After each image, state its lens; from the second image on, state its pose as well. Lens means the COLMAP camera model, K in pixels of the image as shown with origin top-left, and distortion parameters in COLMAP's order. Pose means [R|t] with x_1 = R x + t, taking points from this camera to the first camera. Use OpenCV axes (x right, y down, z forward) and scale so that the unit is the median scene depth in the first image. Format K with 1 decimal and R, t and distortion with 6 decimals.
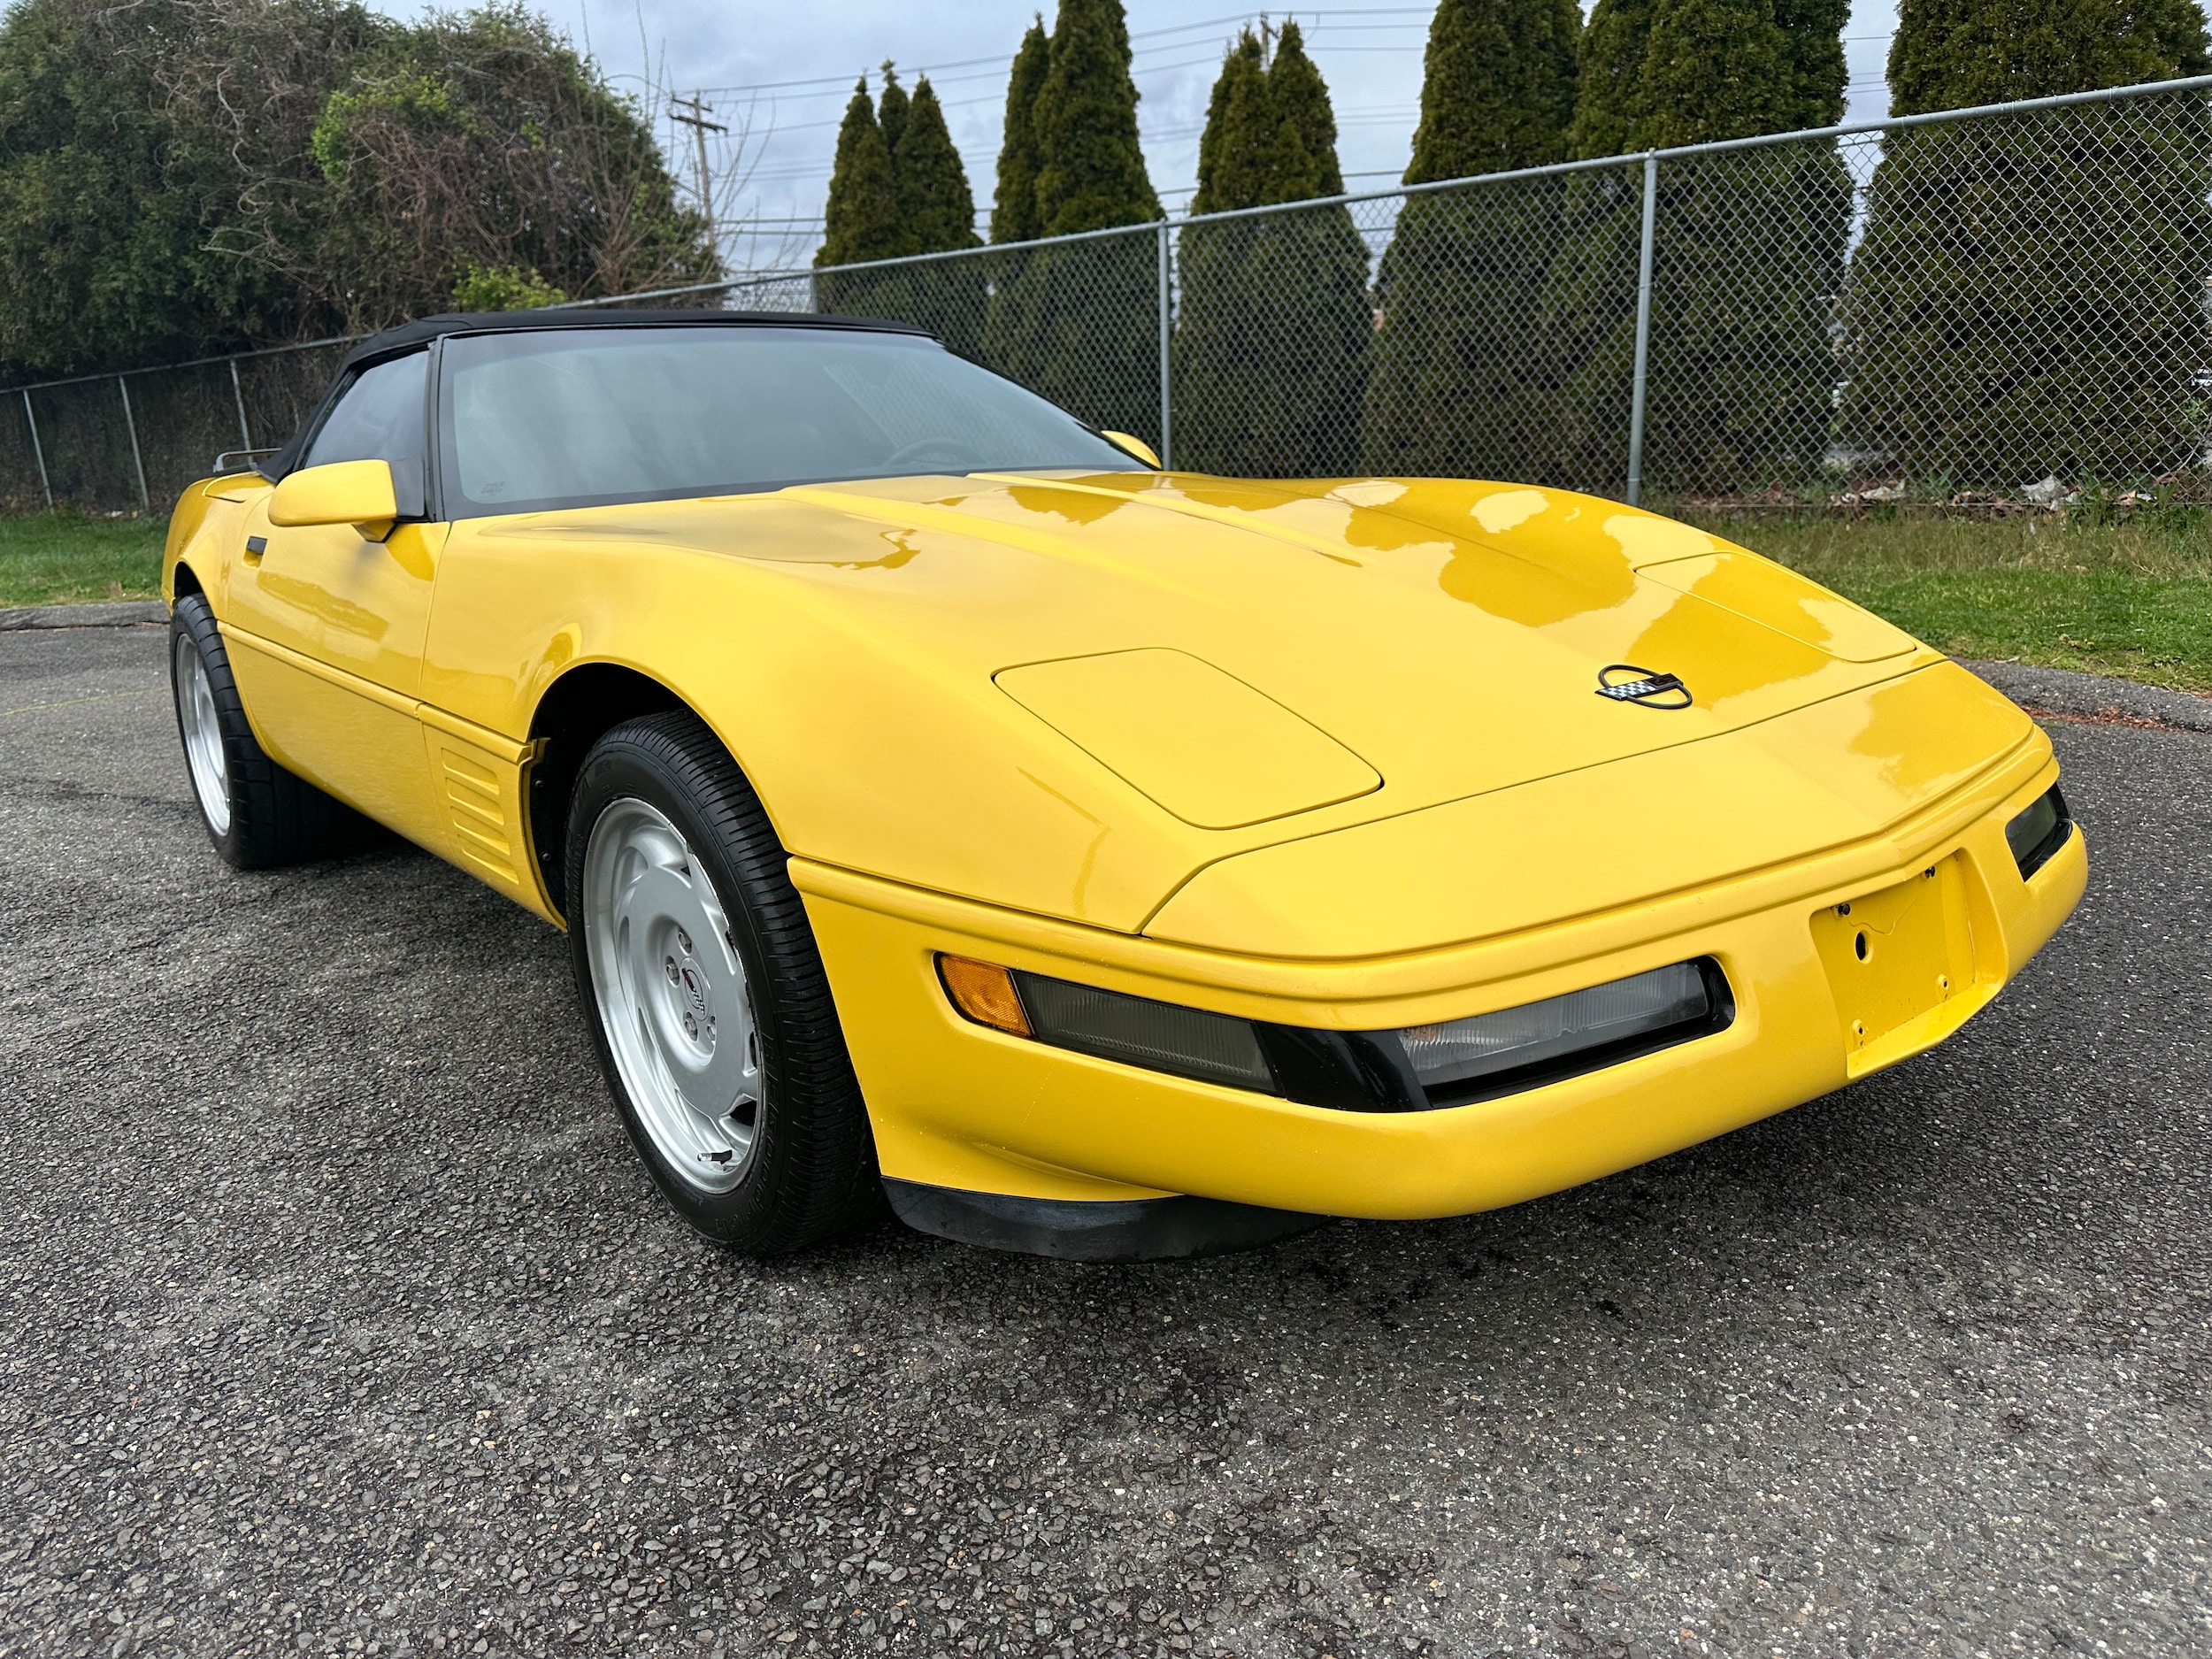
lens RADIAL K [[1566.3, 0, 1112.8], [0, 1566.3, 834.0], [0, 0, 1]] dist [0.016949, -0.022730]
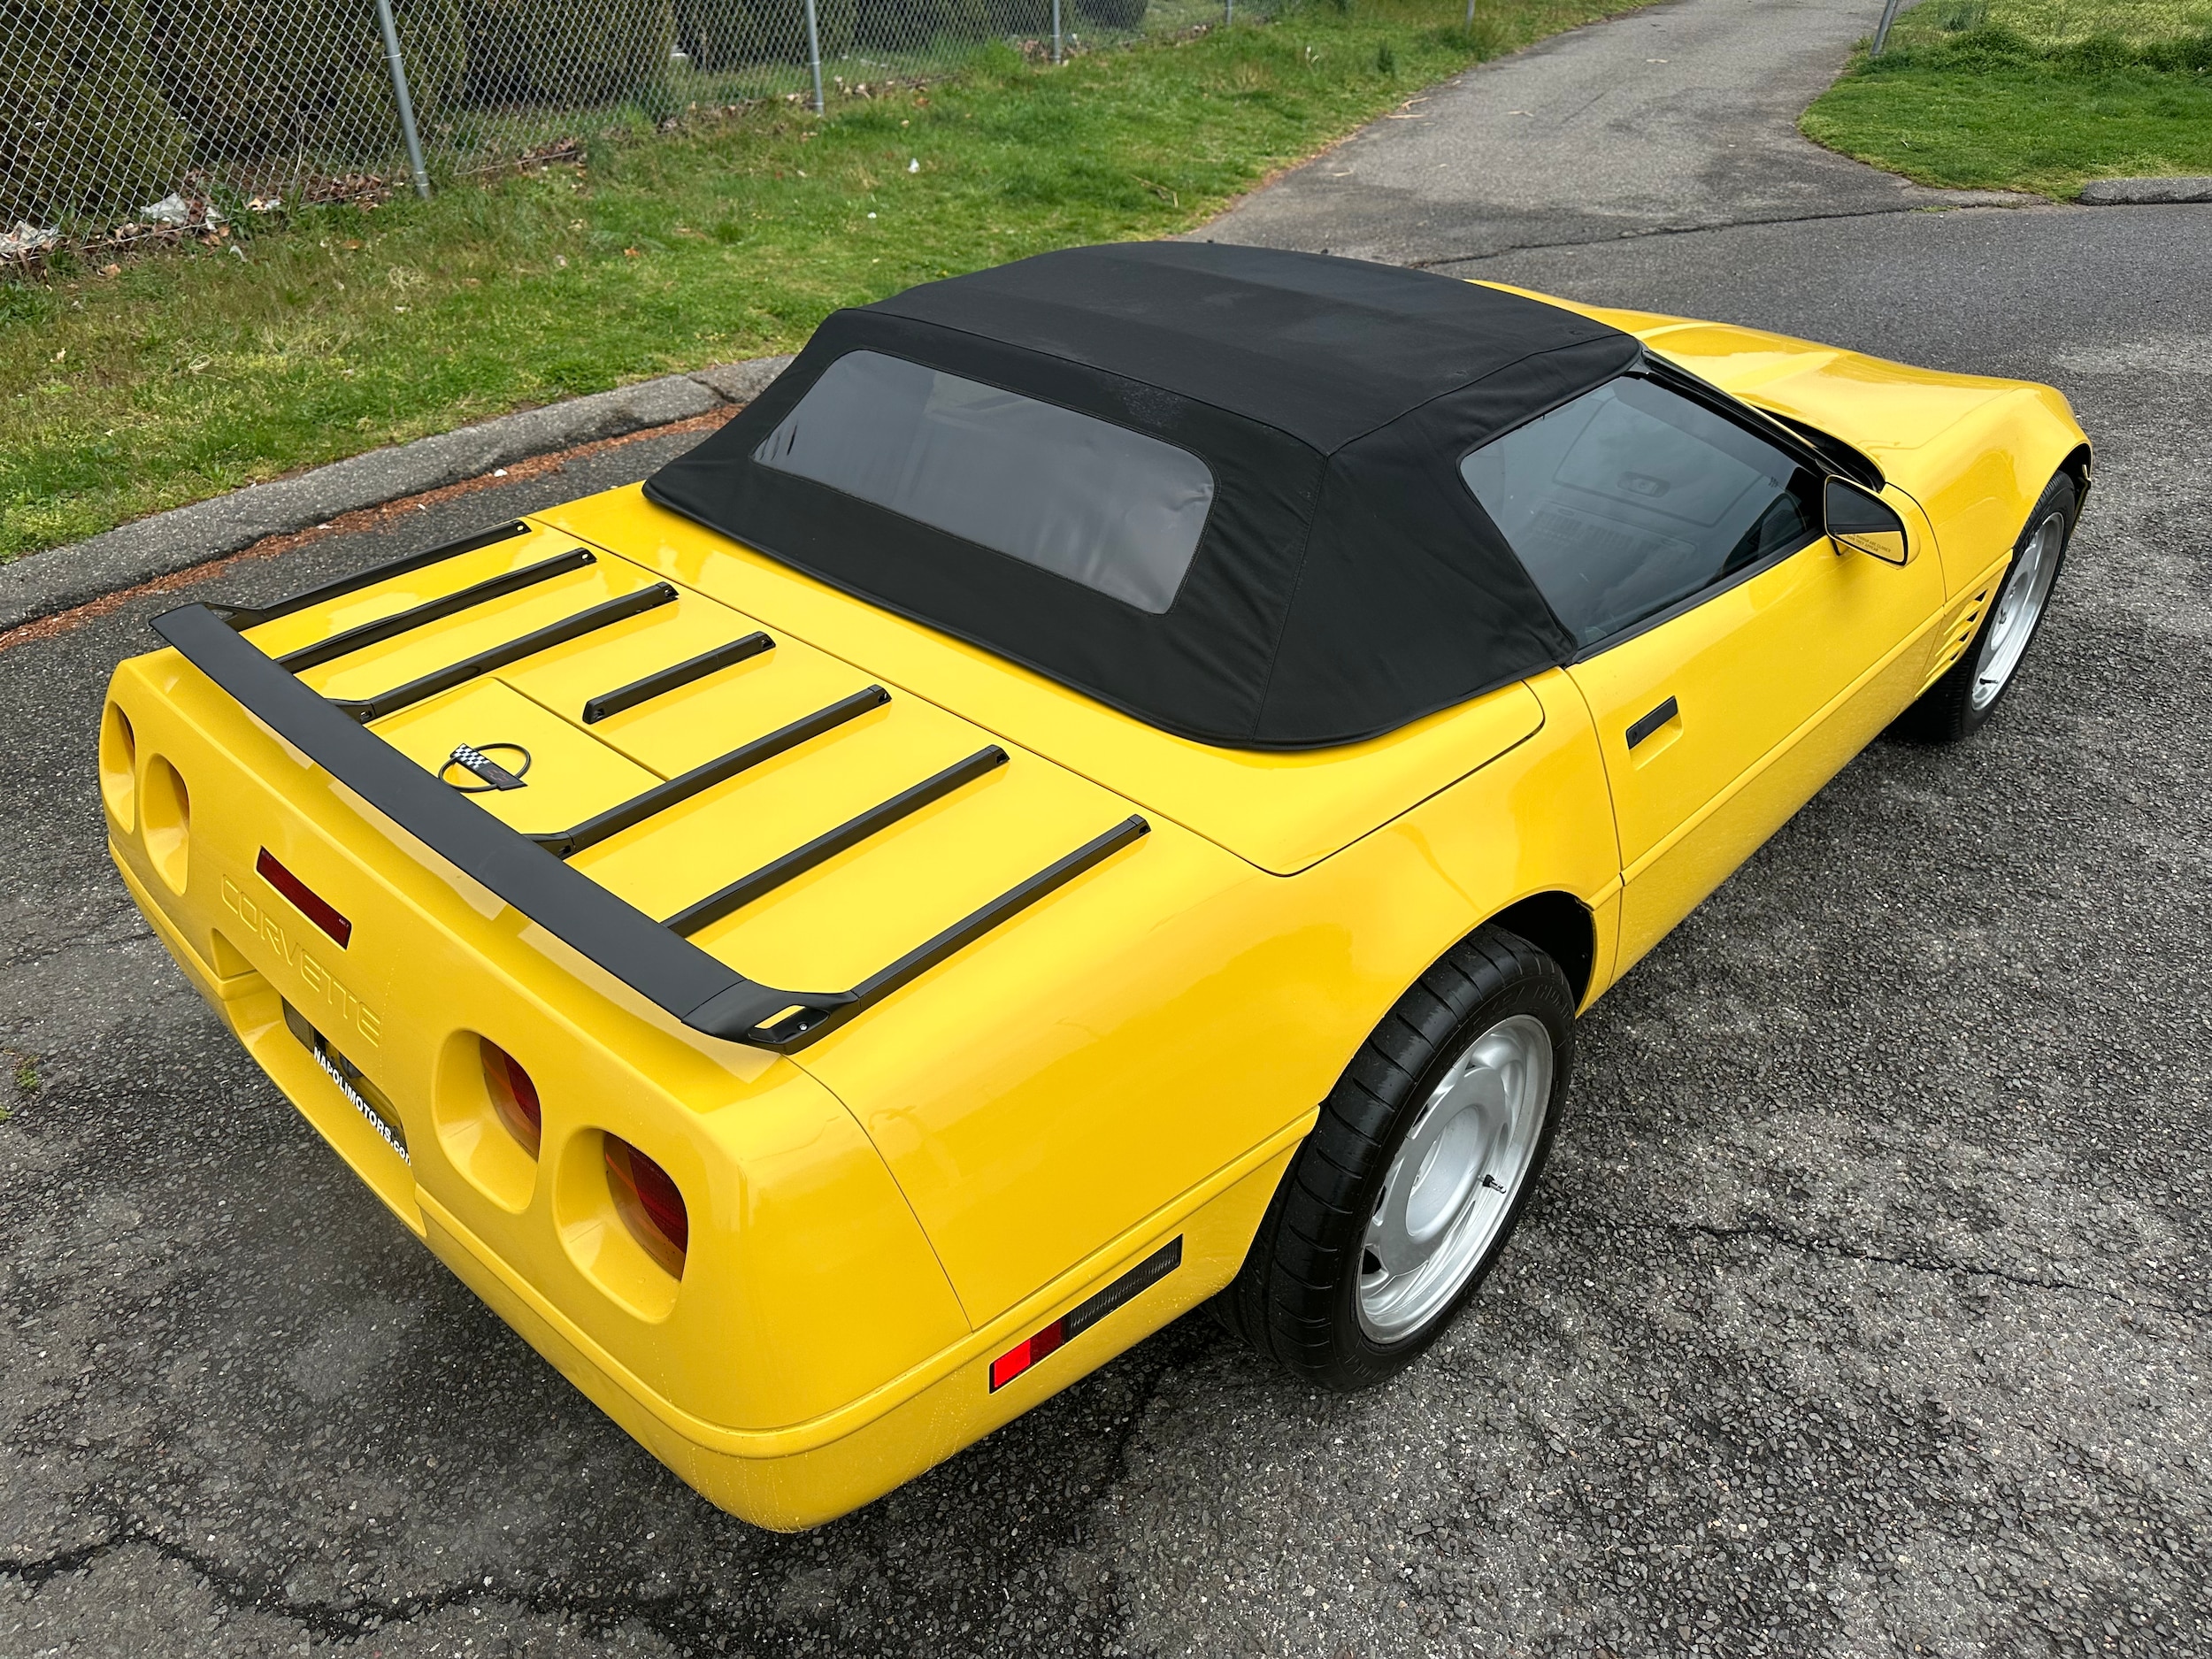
lens RADIAL K [[1566.3, 0, 1119.6], [0, 1566.3, 813.7], [0, 0, 1]] dist [0.016949, -0.022730]
pose [[-0.137903, -0.483308, 0.864521, -2.061574], [0.256329, 0.825707, 0.502497, -1.019726], [-0.956702, 0.290897, 0.010018, 2.241050]]
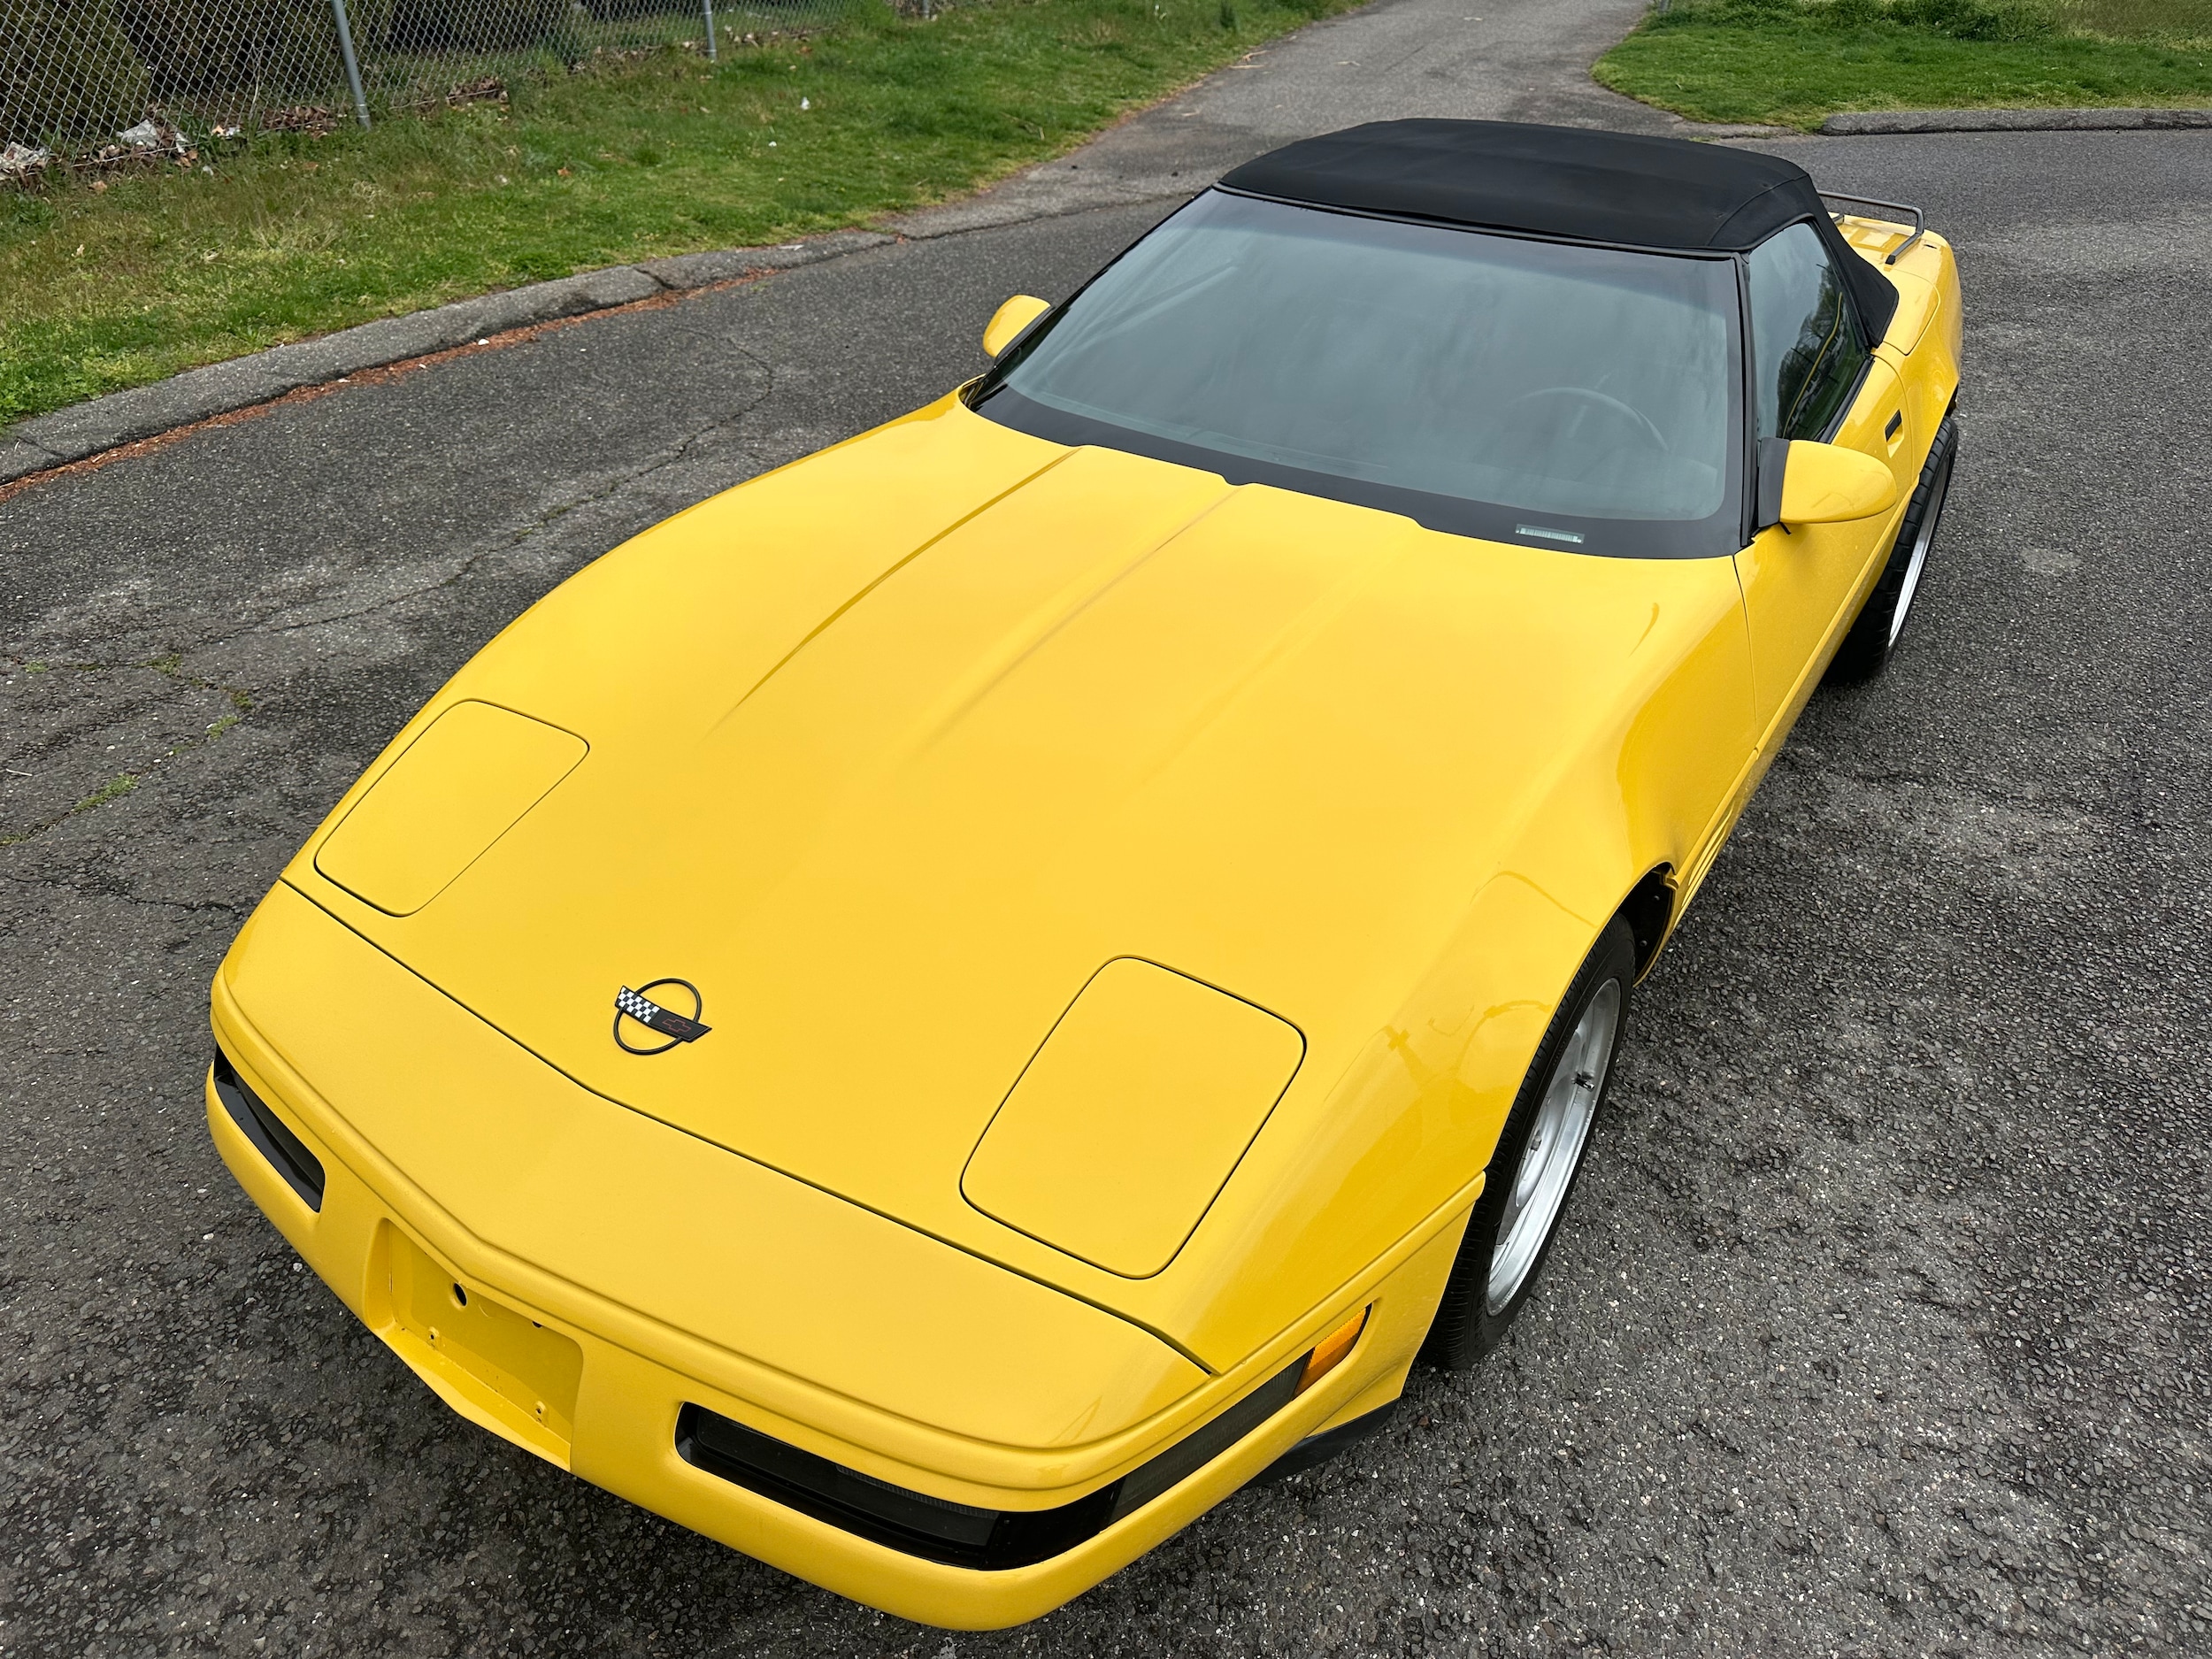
lens RADIAL K [[1566.3, 0, 1124.7], [0, 1566.3, 807.3], [0, 0, 1]] dist [0.016949, -0.022730]
pose [[-0.222578, -0.483705, 0.846457, -2.847186], [0.247997, 0.811584, 0.528988, -1.017306], [-0.942845, 0.327660, -0.060683, 2.411908]]
